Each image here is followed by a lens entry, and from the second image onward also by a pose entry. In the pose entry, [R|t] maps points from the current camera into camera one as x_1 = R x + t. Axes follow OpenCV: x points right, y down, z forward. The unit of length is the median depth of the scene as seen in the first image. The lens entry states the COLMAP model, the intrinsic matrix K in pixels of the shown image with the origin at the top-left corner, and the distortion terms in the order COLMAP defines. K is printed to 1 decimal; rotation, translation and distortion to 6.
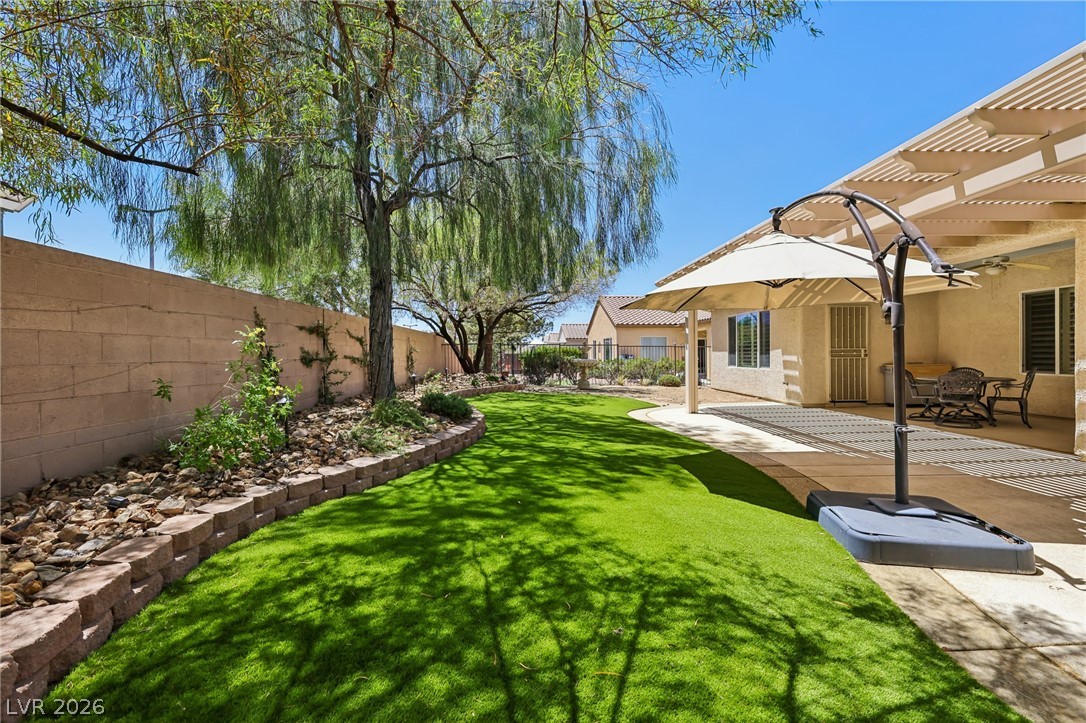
lens RADIAL K [[476.2, 0, 535.1], [0, 476.2, 353.7], [0, 0, 1]] dist [0.001343, 0.000268]
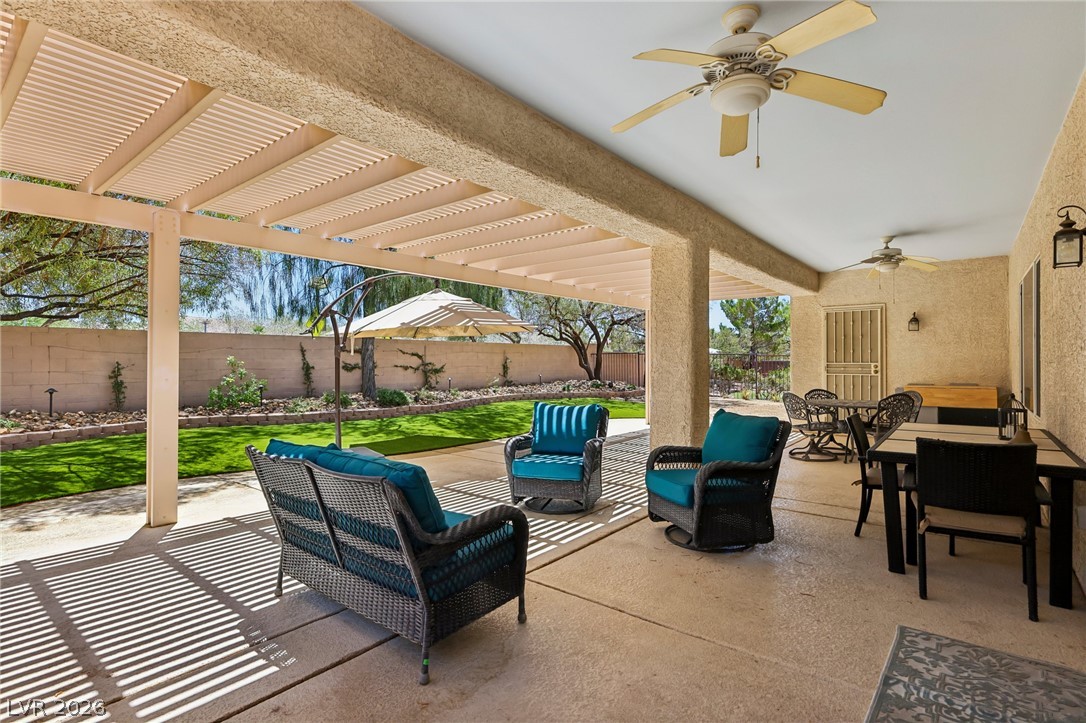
lens RADIAL K [[524.8, 0, 542.7], [0, 524.8, 355.6], [0, 0, 1]] dist [-0.002996, -0.001165]
pose [[0.751251, -0.000097, -0.660016, 2.344069], [-0.004223, 0.999979, -0.004954, -0.047821], [0.660003, 0.006509, 0.751235, -0.039100]]
